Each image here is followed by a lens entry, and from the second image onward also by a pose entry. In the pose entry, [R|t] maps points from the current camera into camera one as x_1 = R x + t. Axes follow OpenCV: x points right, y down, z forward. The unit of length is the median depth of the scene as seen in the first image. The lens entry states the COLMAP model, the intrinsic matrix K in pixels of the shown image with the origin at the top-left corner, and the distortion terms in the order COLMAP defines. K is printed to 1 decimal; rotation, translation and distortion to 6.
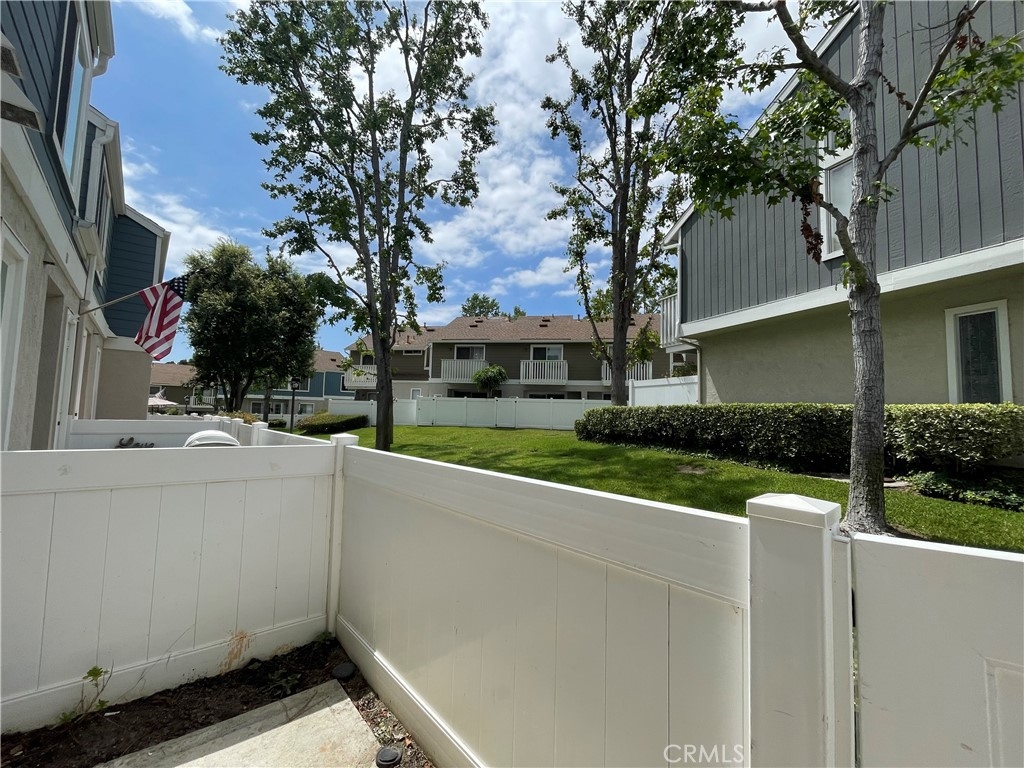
lens RADIAL K [[414.9, 0, 511.1], [0, 414.9, 383.3], [0, 0, 1]] dist [-0.003088, 0.000529]
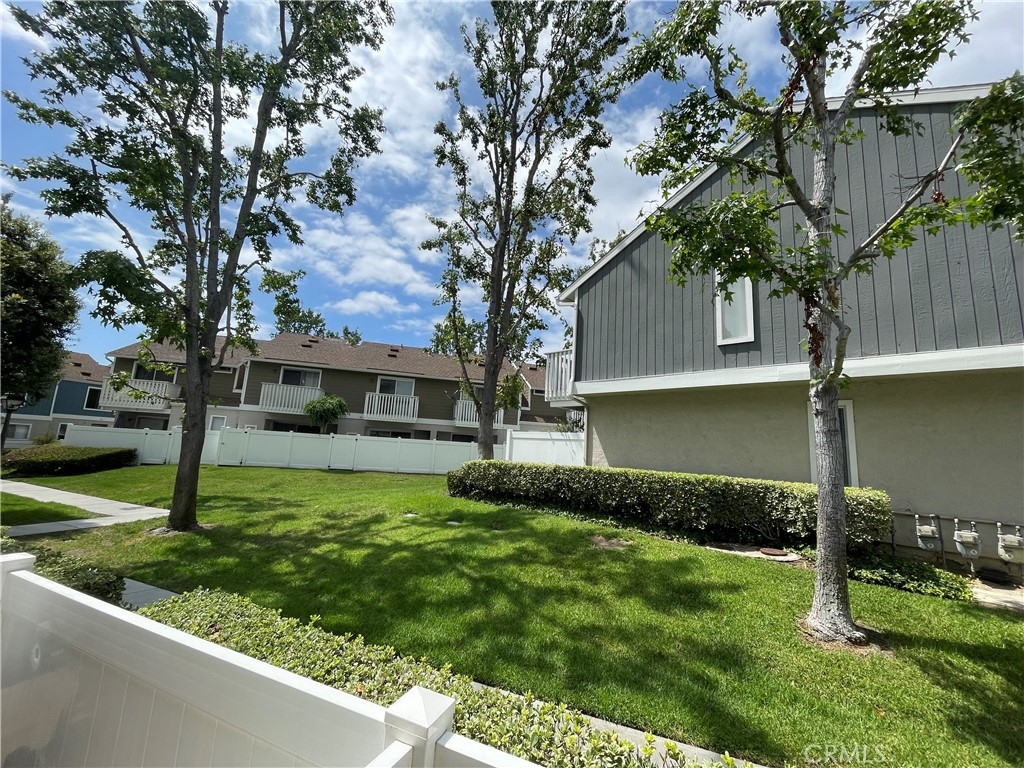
lens RADIAL K [[414.9, 0, 508.1], [0, 414.9, 382.4], [0, 0, 1]] dist [-0.003088, 0.000529]
pose [[0.909186, 0.094508, 0.405523, -0.130964], [-0.064386, 0.994097, -0.087323, -0.040125], [-0.411382, 0.053283, 0.909904, 0.144913]]
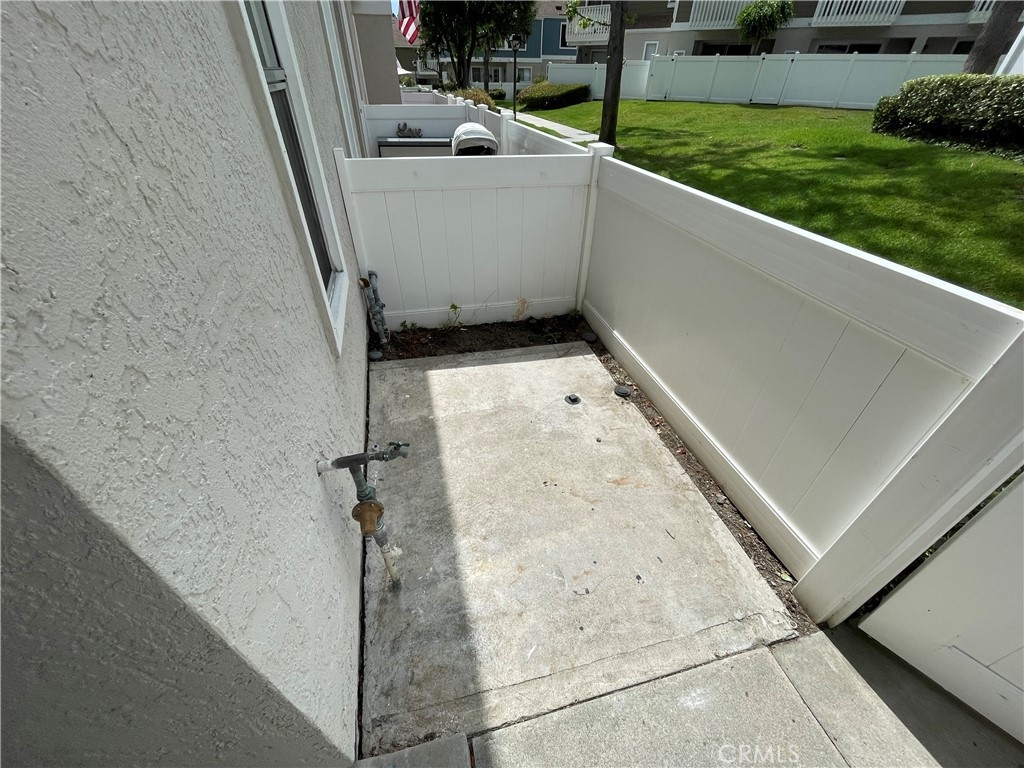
lens RADIAL K [[414.9, 0, 510.1], [0, 414.9, 383.7], [0, 0, 1]] dist [-0.003088, 0.000529]
pose [[0.889148, 0.264460, -0.373466, -0.015725], [0.044132, 0.762748, 0.645188, -0.024865], [0.455487, -0.590149, 0.666525, -0.036540]]
